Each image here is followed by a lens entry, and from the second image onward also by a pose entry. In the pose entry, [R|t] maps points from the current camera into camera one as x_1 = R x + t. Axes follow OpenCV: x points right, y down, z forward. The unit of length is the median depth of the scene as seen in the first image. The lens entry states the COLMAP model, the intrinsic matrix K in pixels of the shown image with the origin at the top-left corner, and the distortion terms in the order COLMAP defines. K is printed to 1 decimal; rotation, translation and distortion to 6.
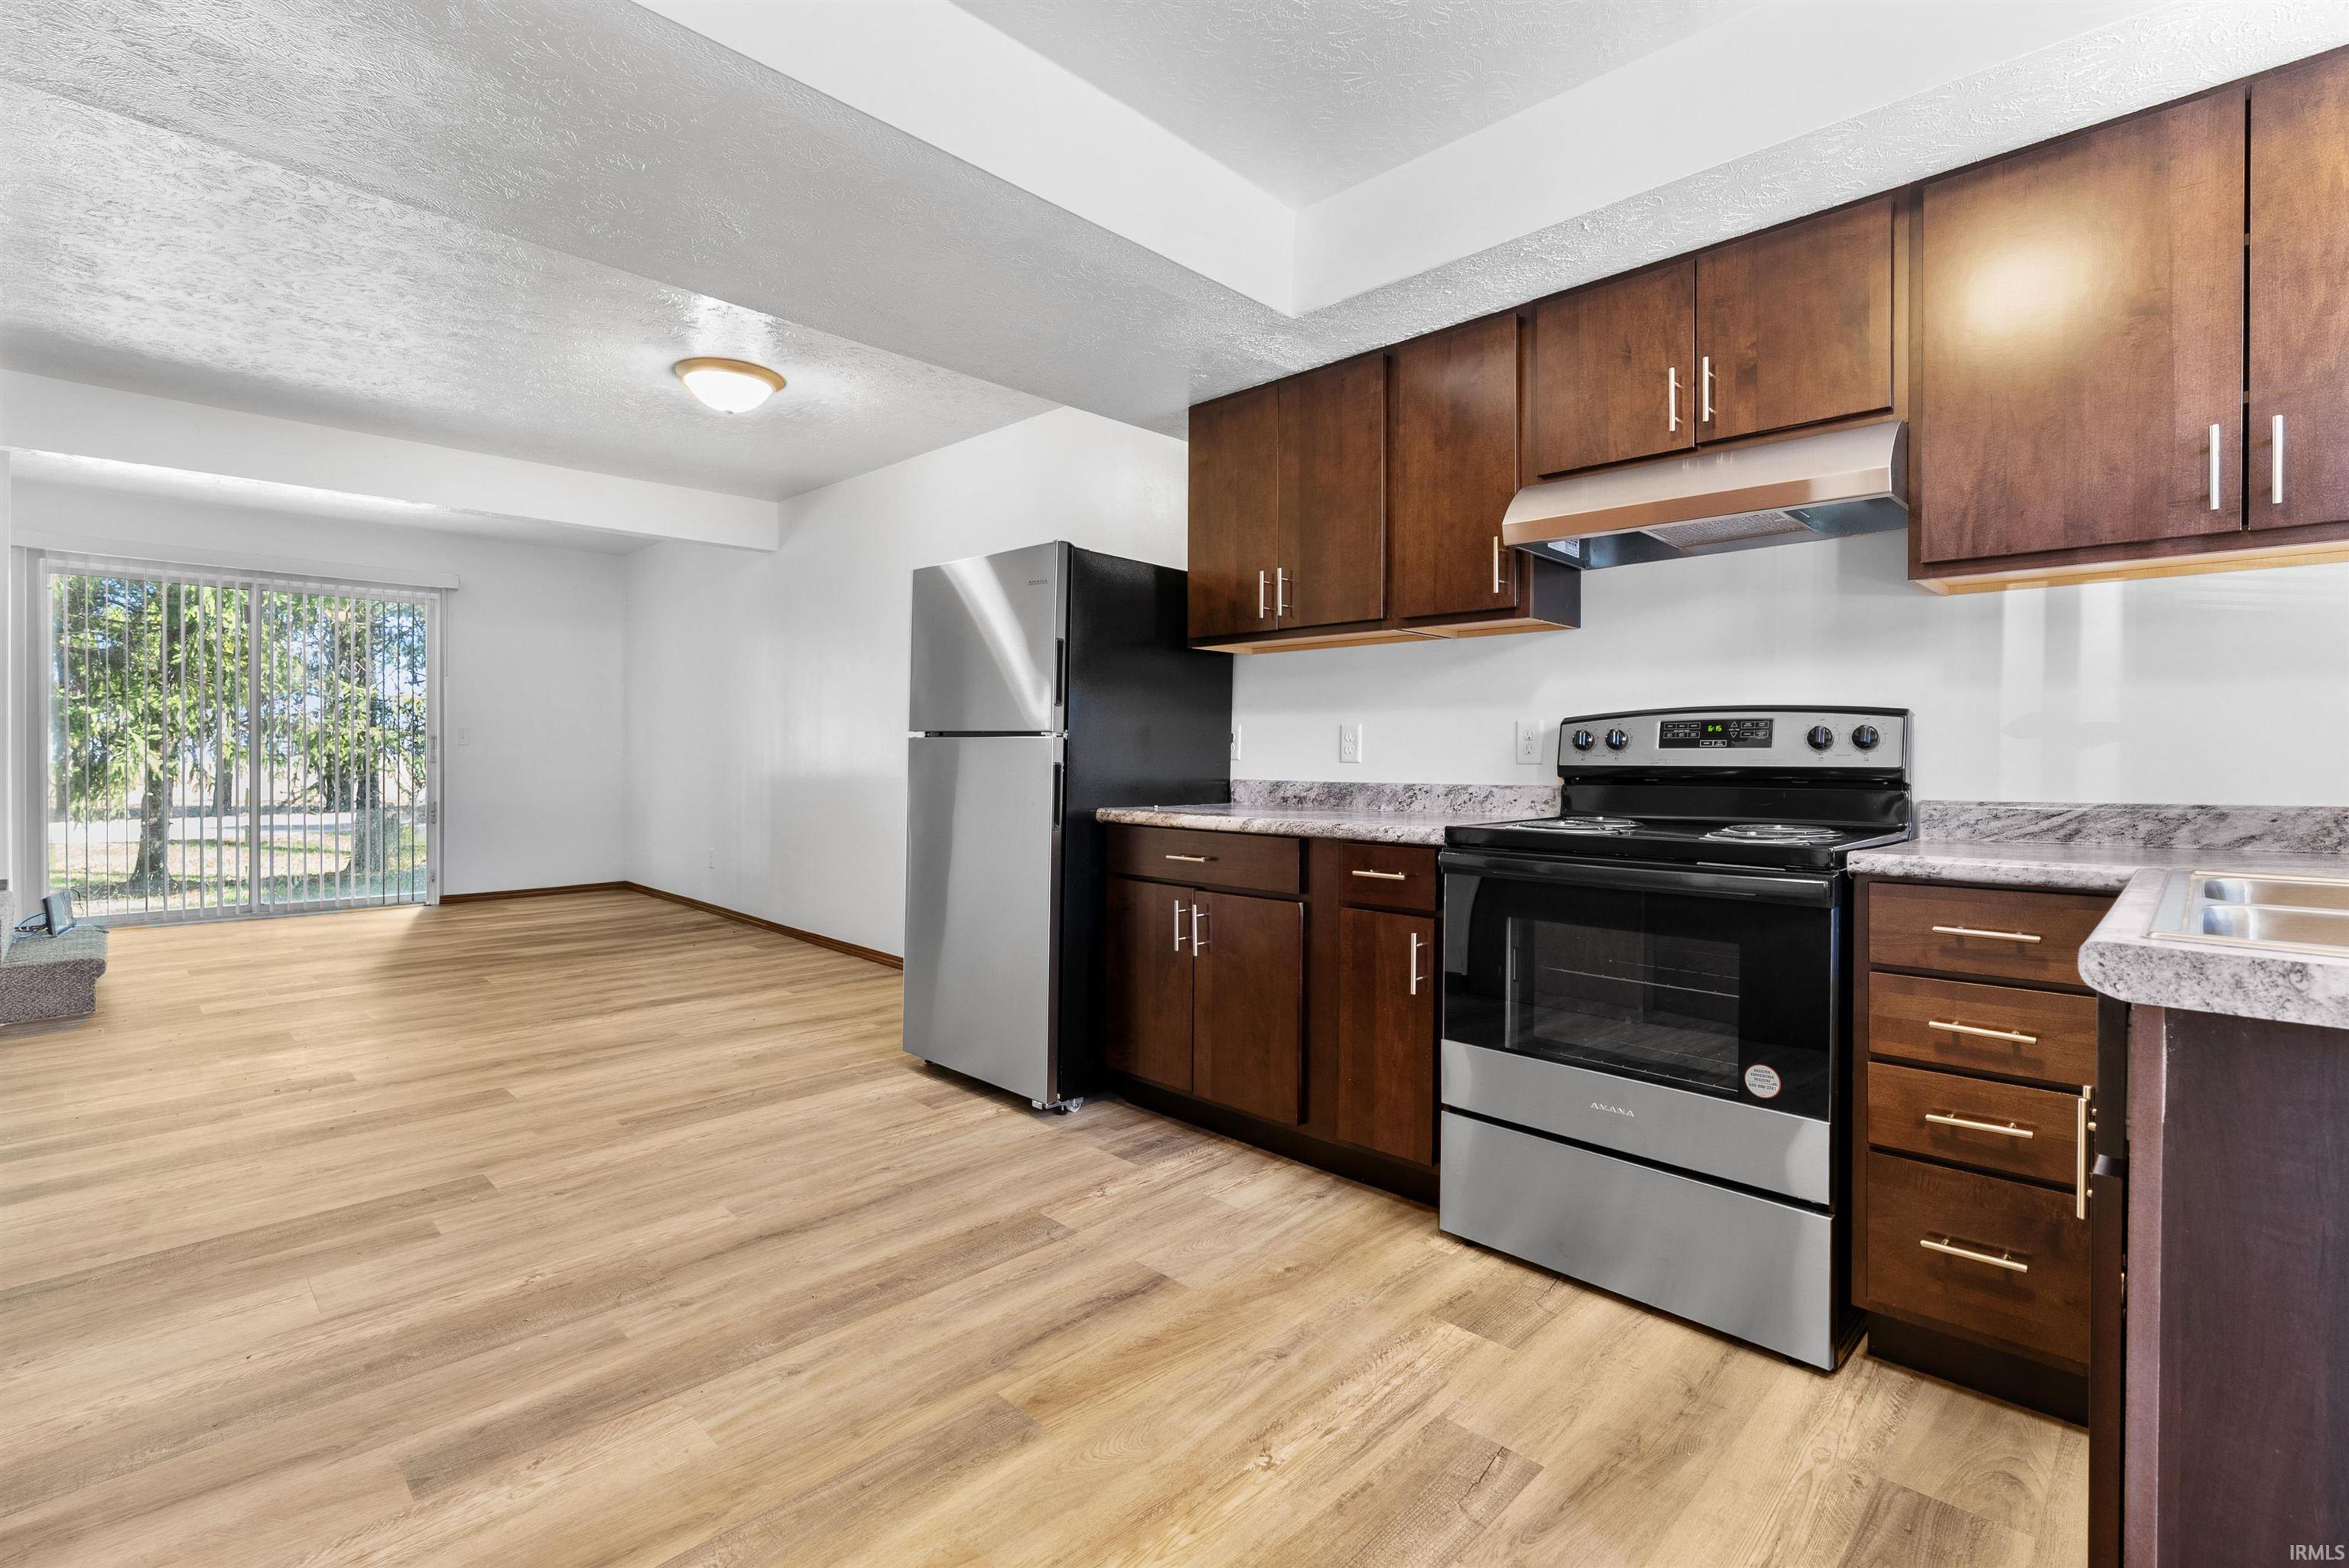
lens RADIAL K [[1086.7, 0, 1176.1], [0, 1086.7, 768.0], [0, 0, 1]] dist [-0.007617, 0.000521]
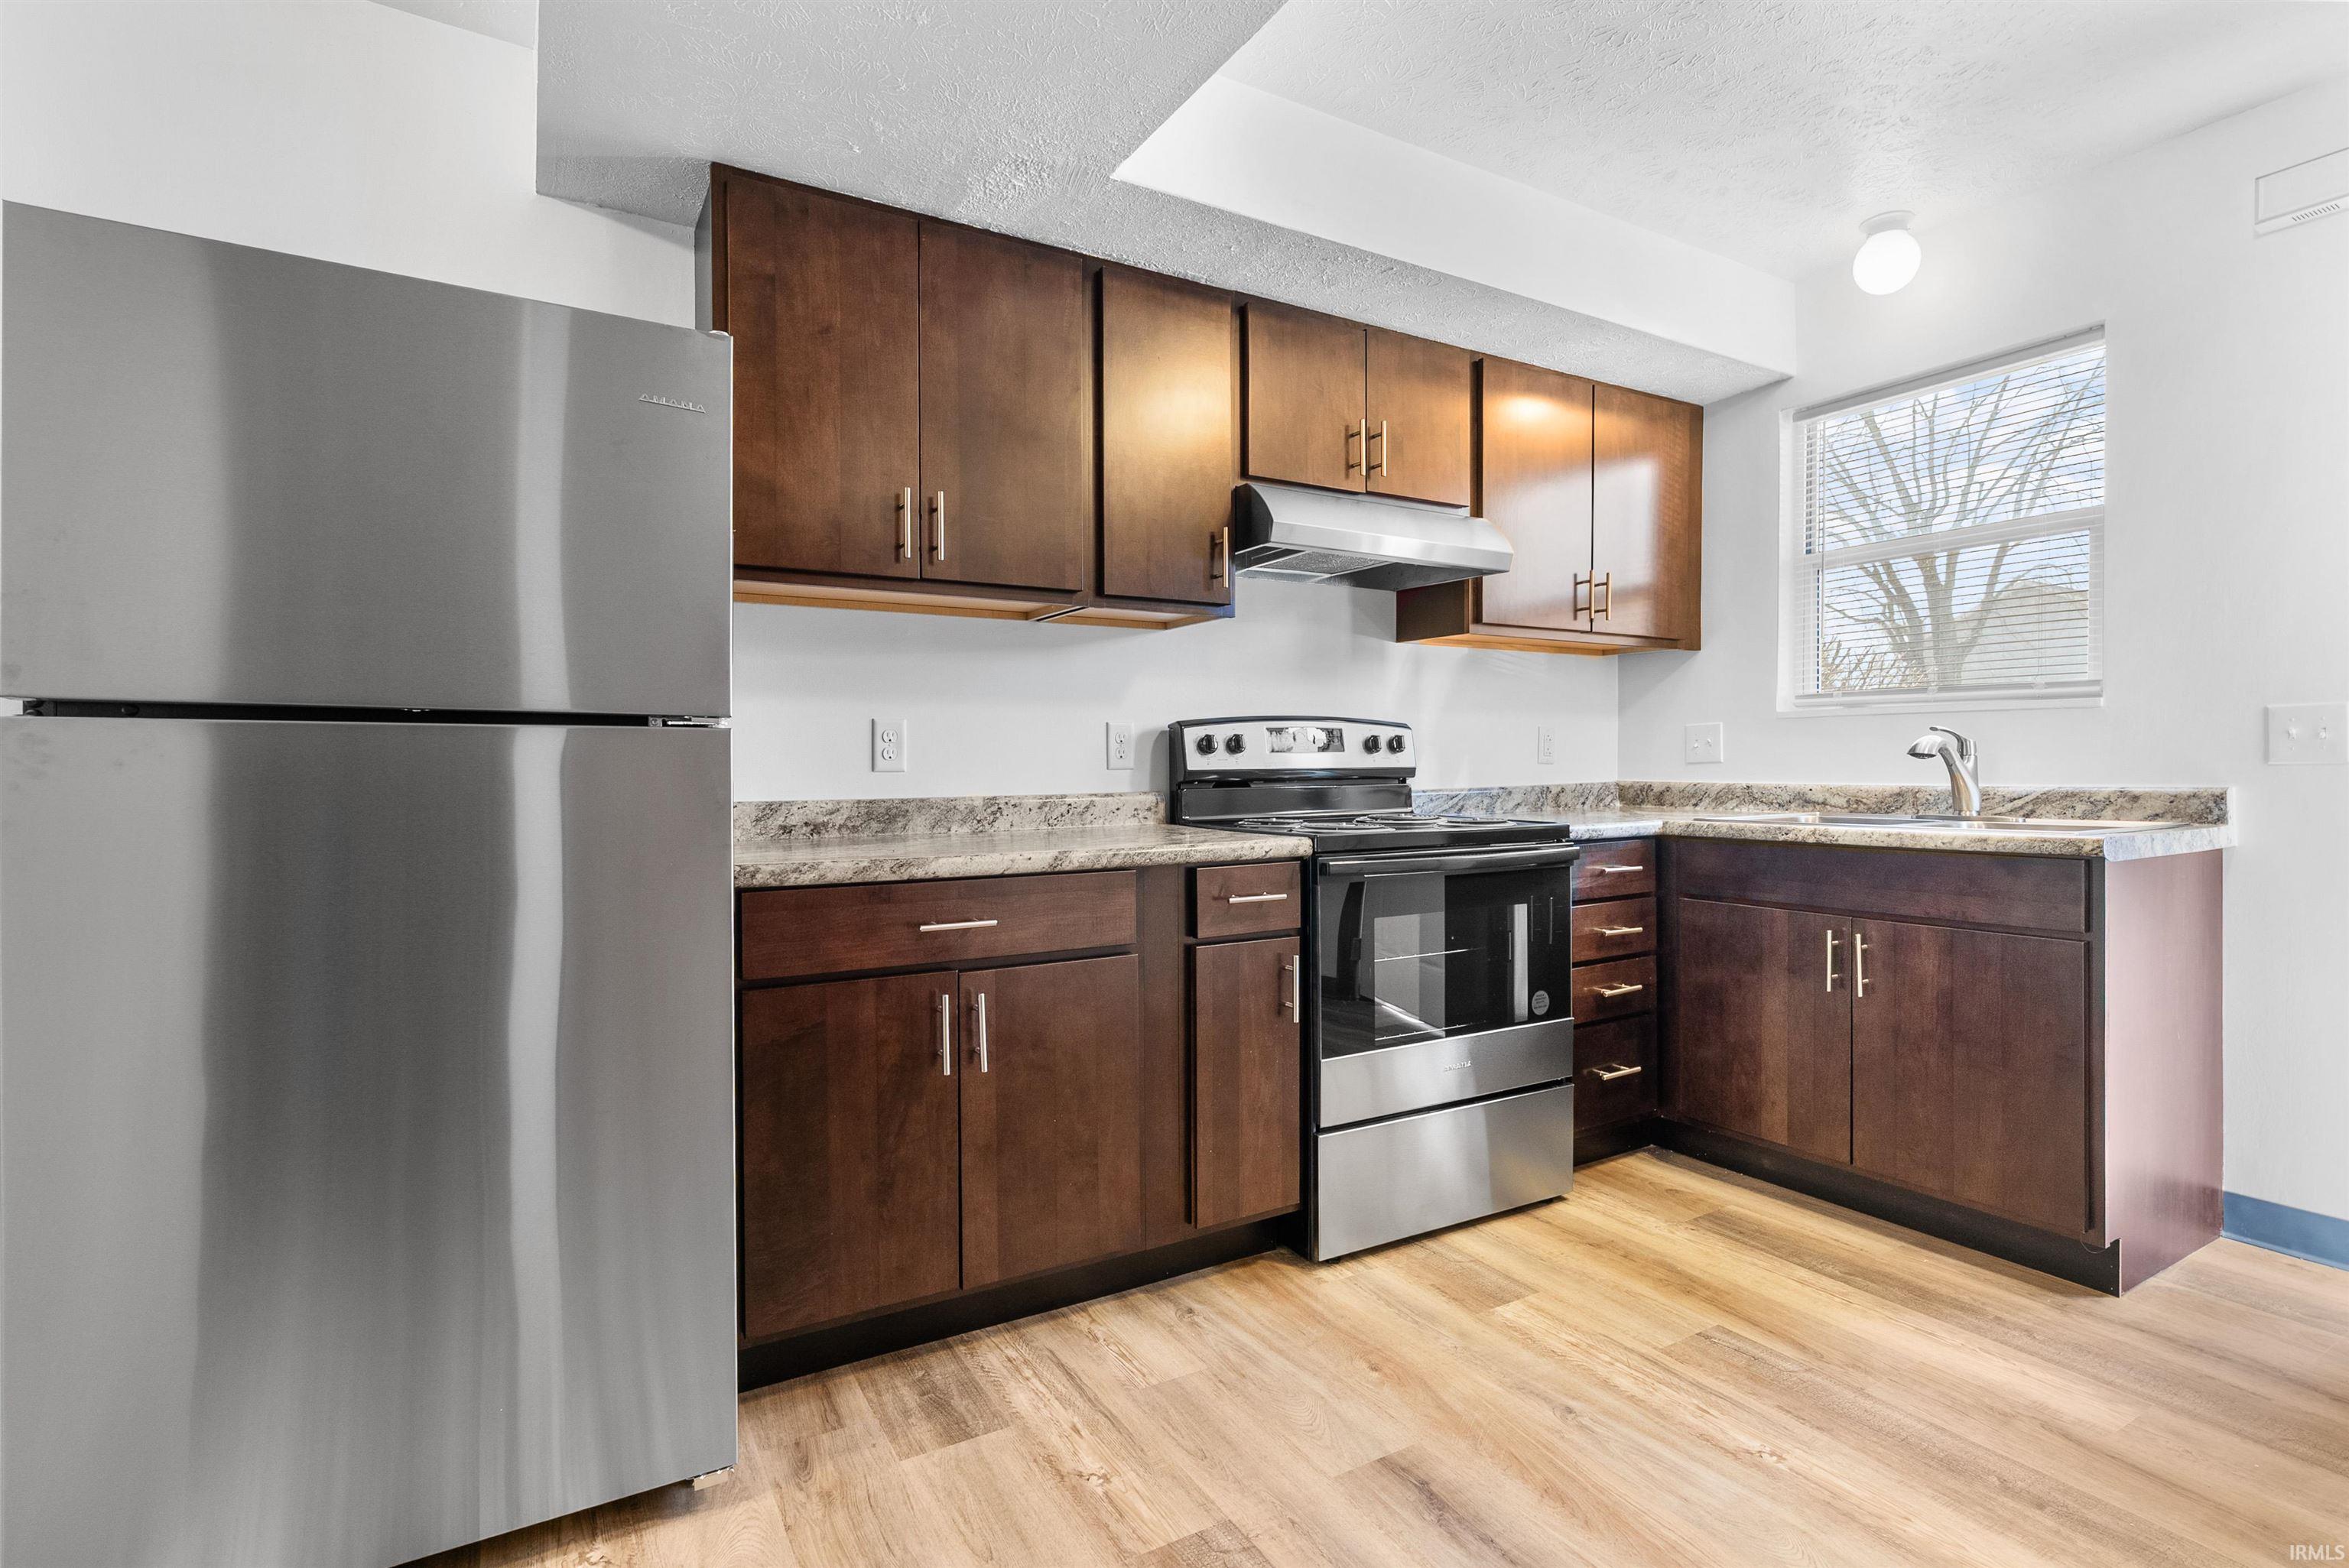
lens RADIAL K [[1119.4, 0, 1187.1], [0, 1119.4, 786.4], [0, 0, 1]] dist [-0.006669, -0.000177]
pose [[0.251946, -0.028646, 0.967317, -0.741590], [0.015710, 0.999551, 0.025509, -0.015969], [-0.967614, 0.008770, 0.252283, 0.890869]]
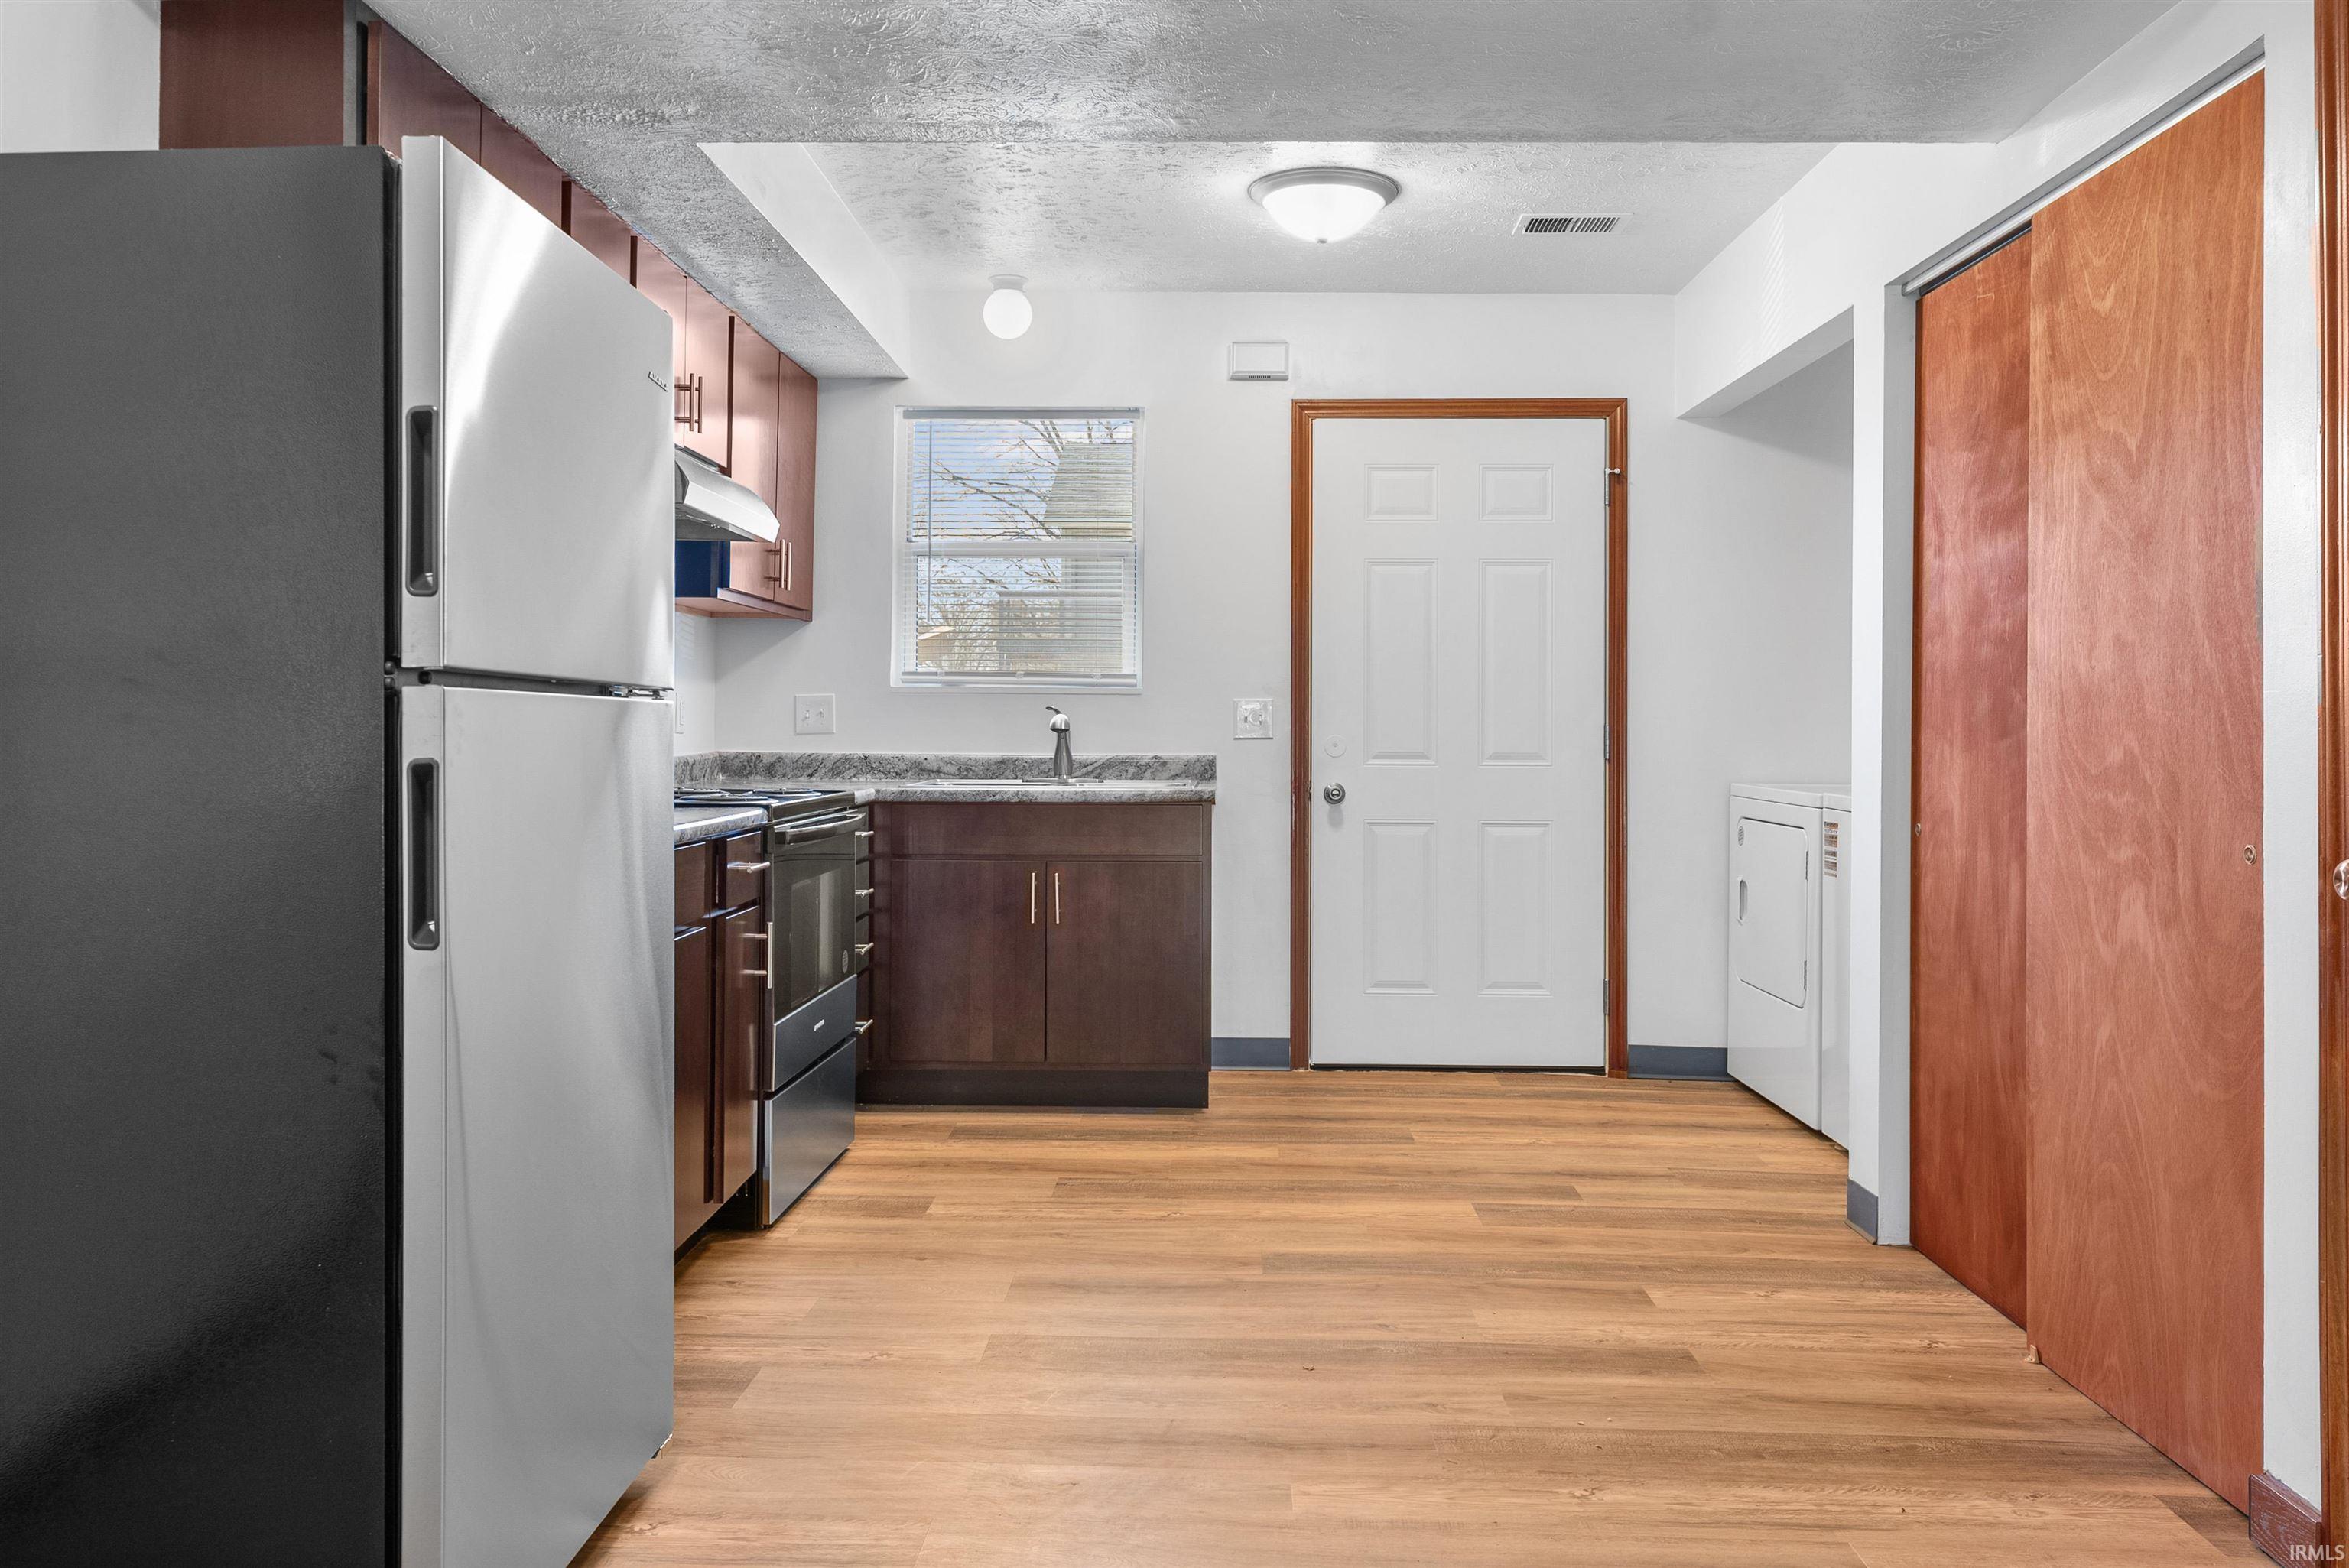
lens RADIAL K [[1706.4, 0, 1191.9], [0, 1706.4, 744.0], [0, 0, 1]] dist [0.001937, 0.000193]
pose [[-0.687231, -0.019944, 0.726165, -1.140702], [-0.006946, 0.999758, 0.020884, -0.035841], [-0.726405, 0.009308, -0.687203, 1.824250]]
